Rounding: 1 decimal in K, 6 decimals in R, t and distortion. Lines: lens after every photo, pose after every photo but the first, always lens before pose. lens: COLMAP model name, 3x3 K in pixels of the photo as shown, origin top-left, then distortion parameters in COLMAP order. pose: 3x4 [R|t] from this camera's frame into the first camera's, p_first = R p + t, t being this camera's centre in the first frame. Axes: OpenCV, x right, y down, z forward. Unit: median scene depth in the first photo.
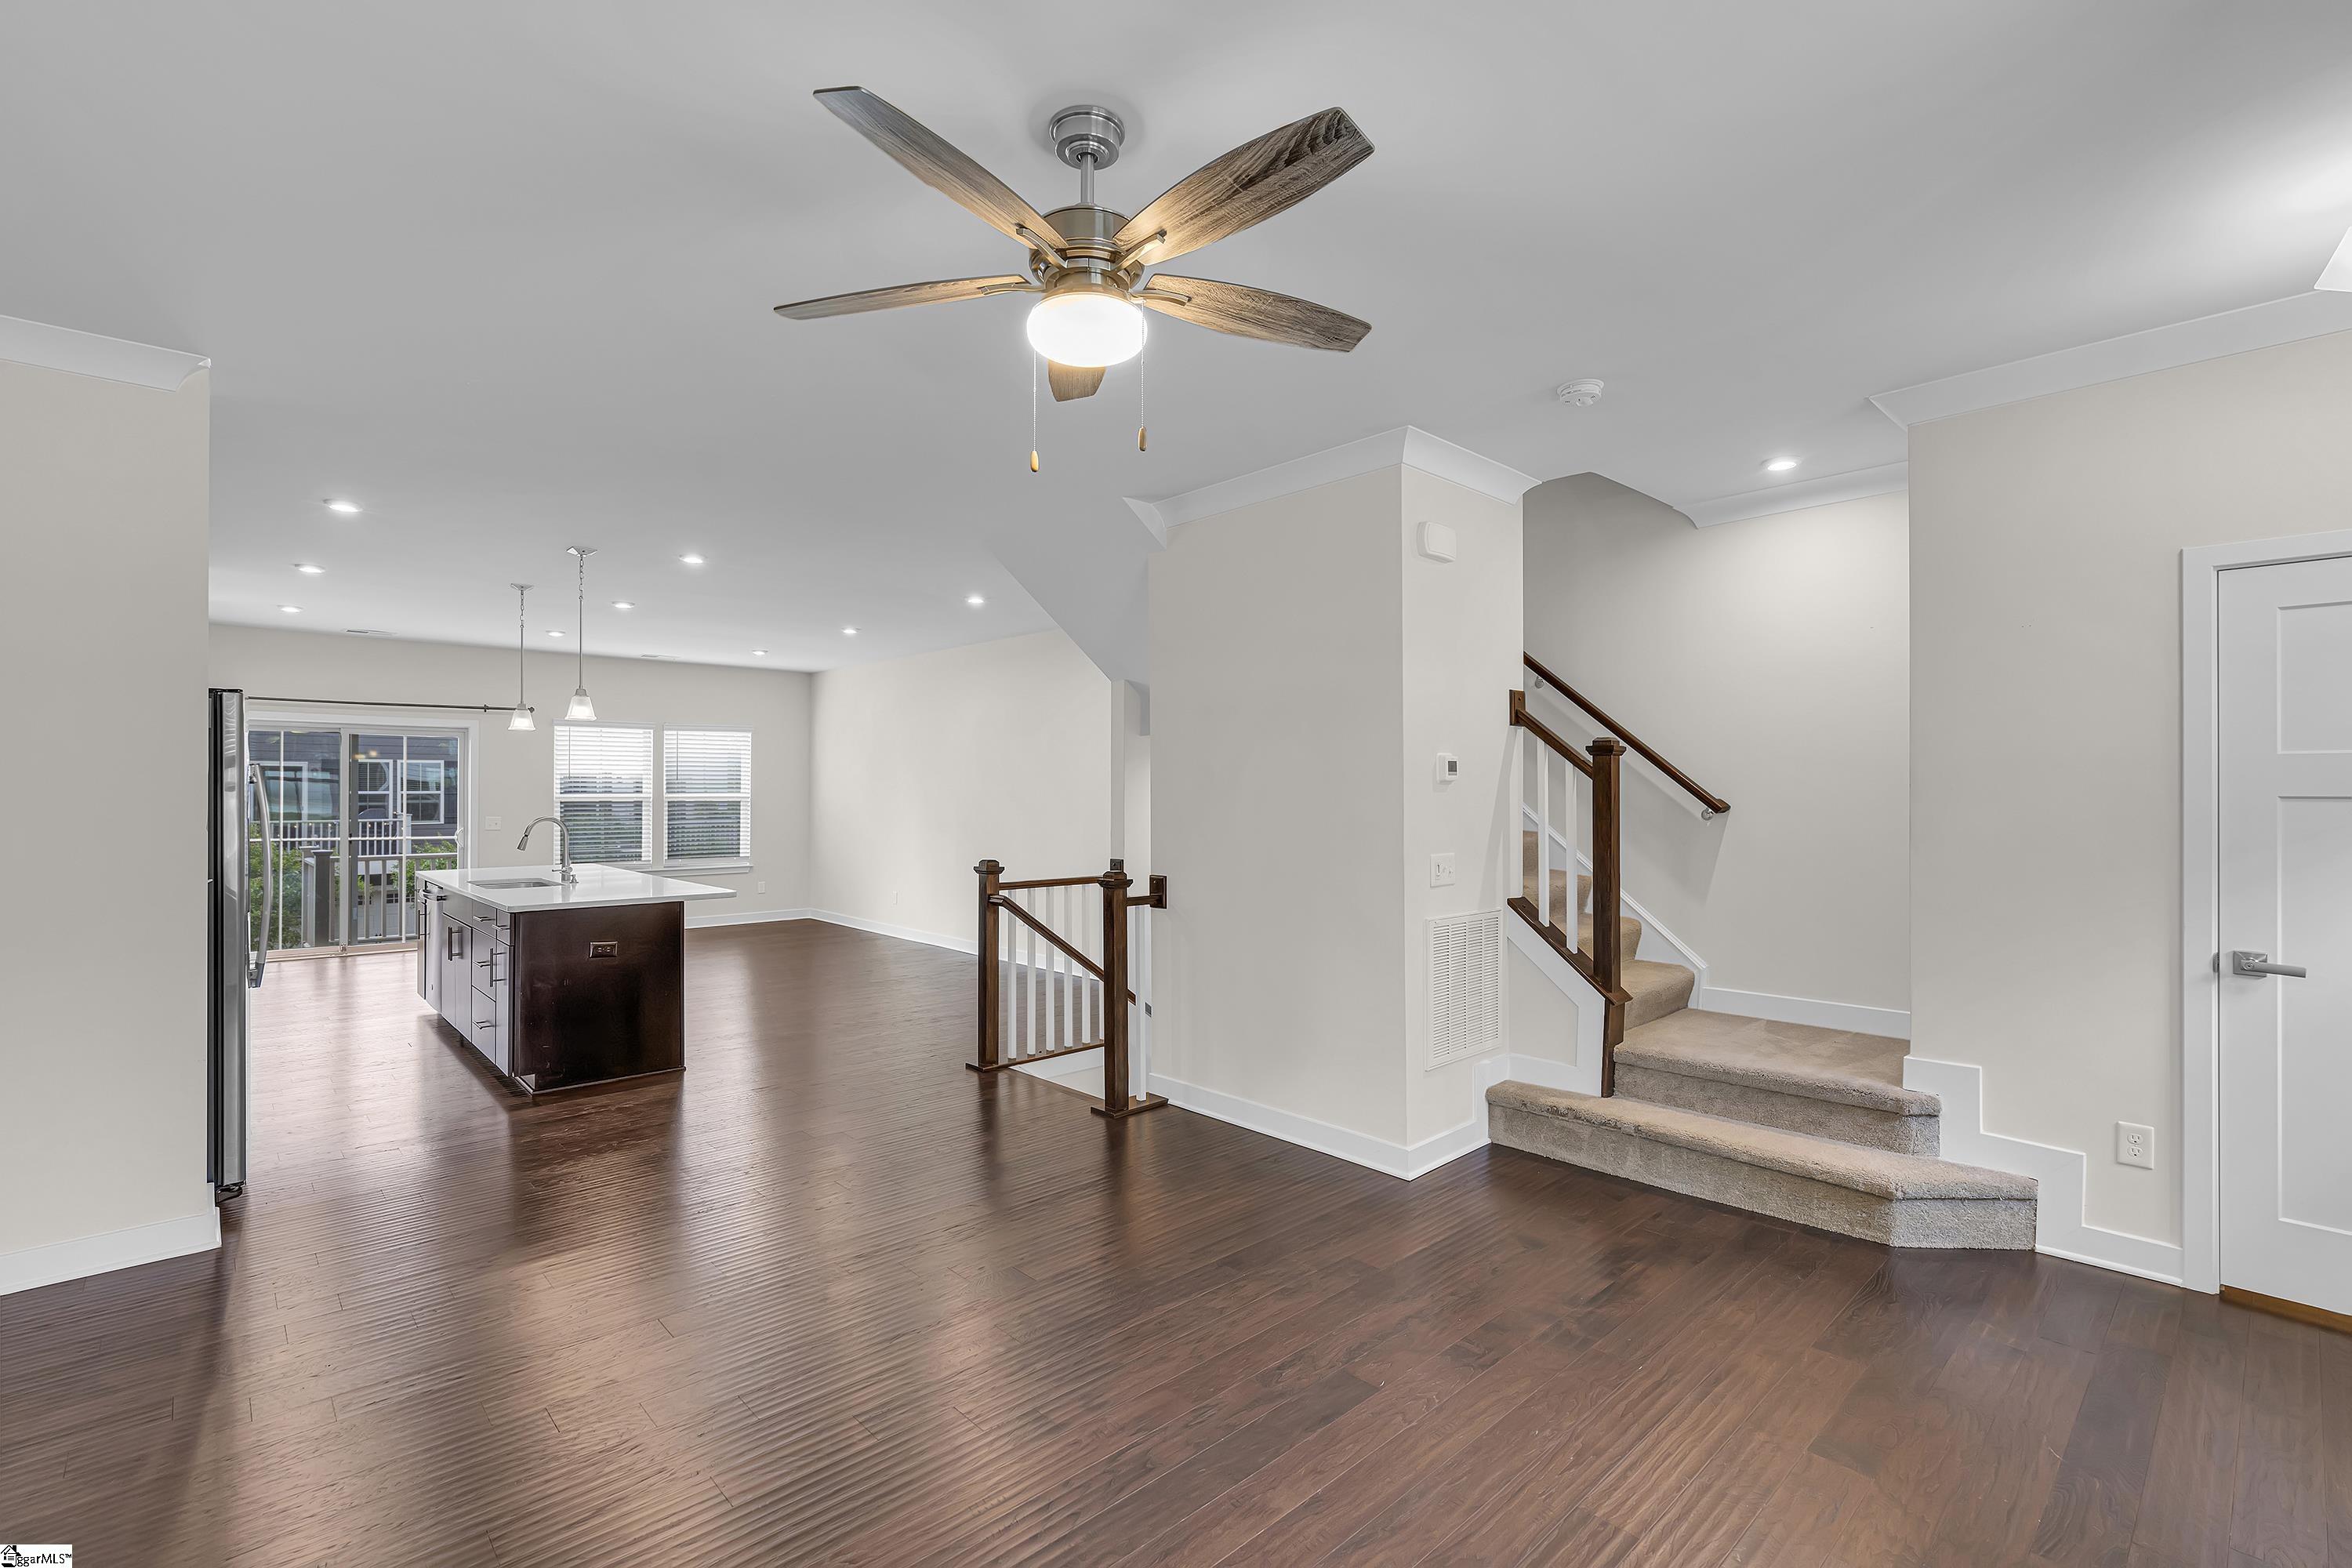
lens RADIAL K [[1055.4, 0, 1176.0], [0, 1055.4, 784.0], [0, 0, 1]] dist [-0.001570, -0.000038]
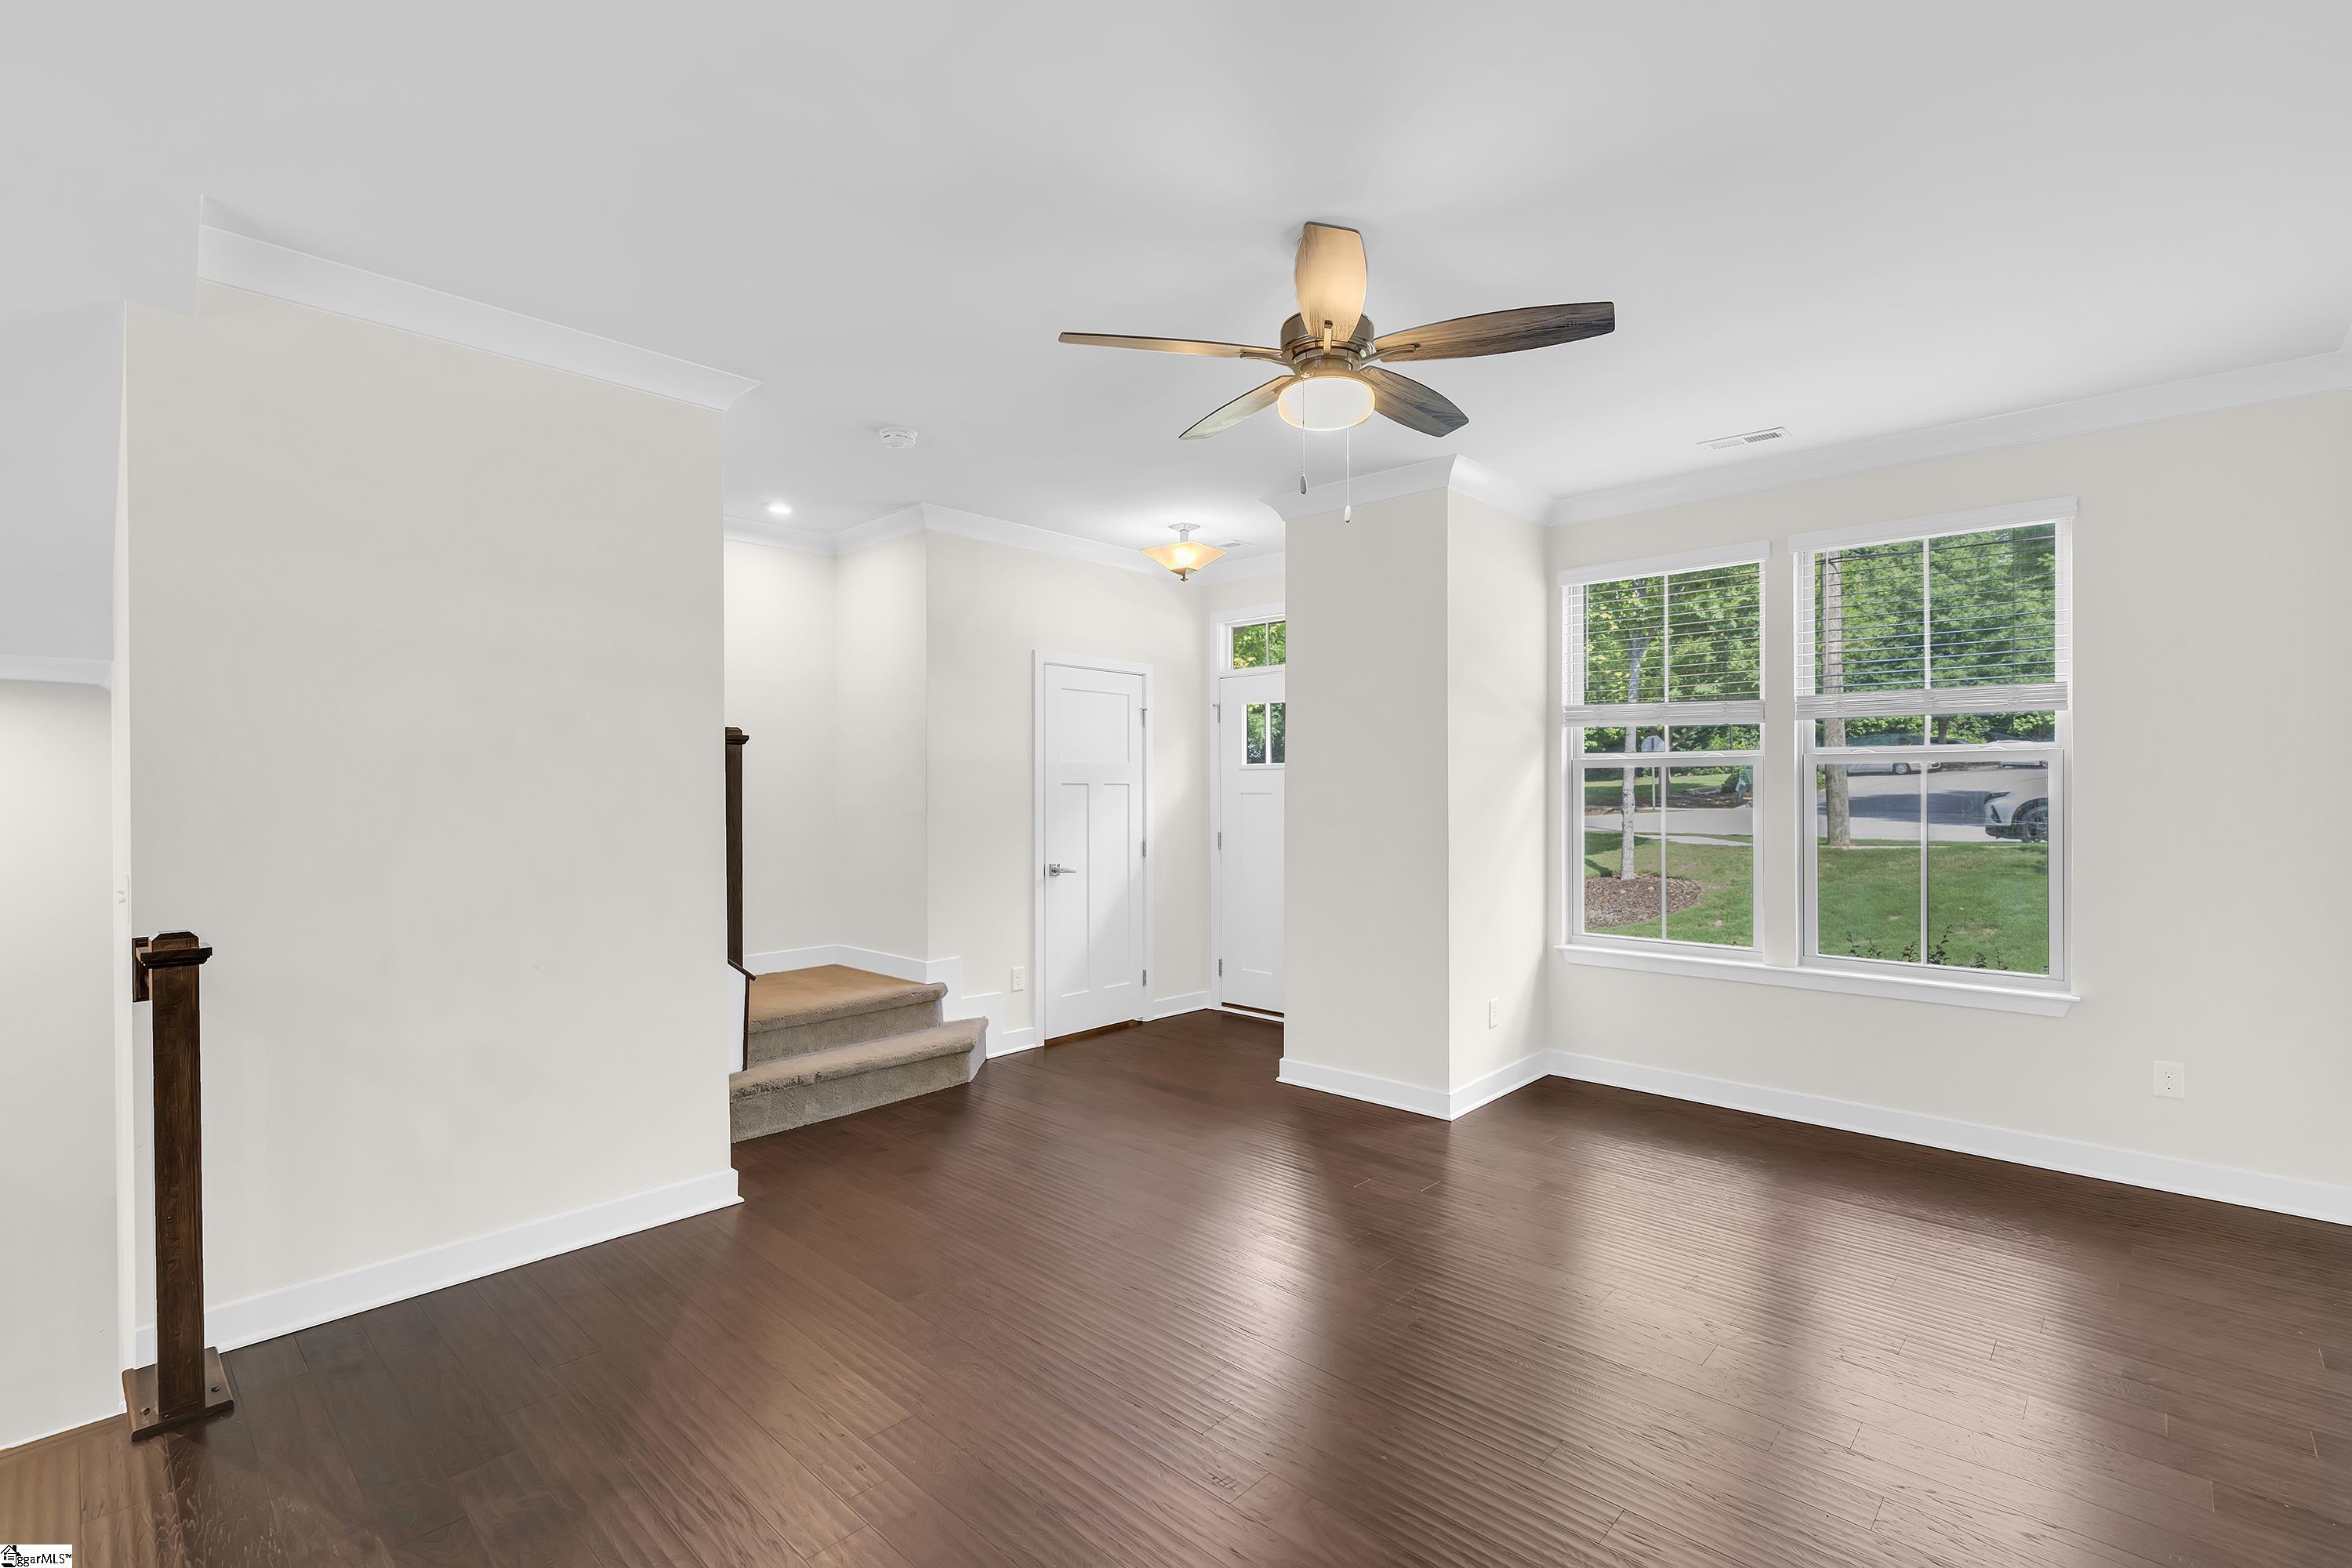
lens RADIAL K [[1055.4, 0, 1176.0], [0, 1055.4, 784.0], [0, 0, 1]] dist [-0.001570, -0.000038]
pose [[-0.056499, -0.004440, 0.998393, -1.292300], [-0.009187, 0.999950, 0.003927, 0.007320], [-0.998360, -0.008951, -0.056537, 1.226664]]
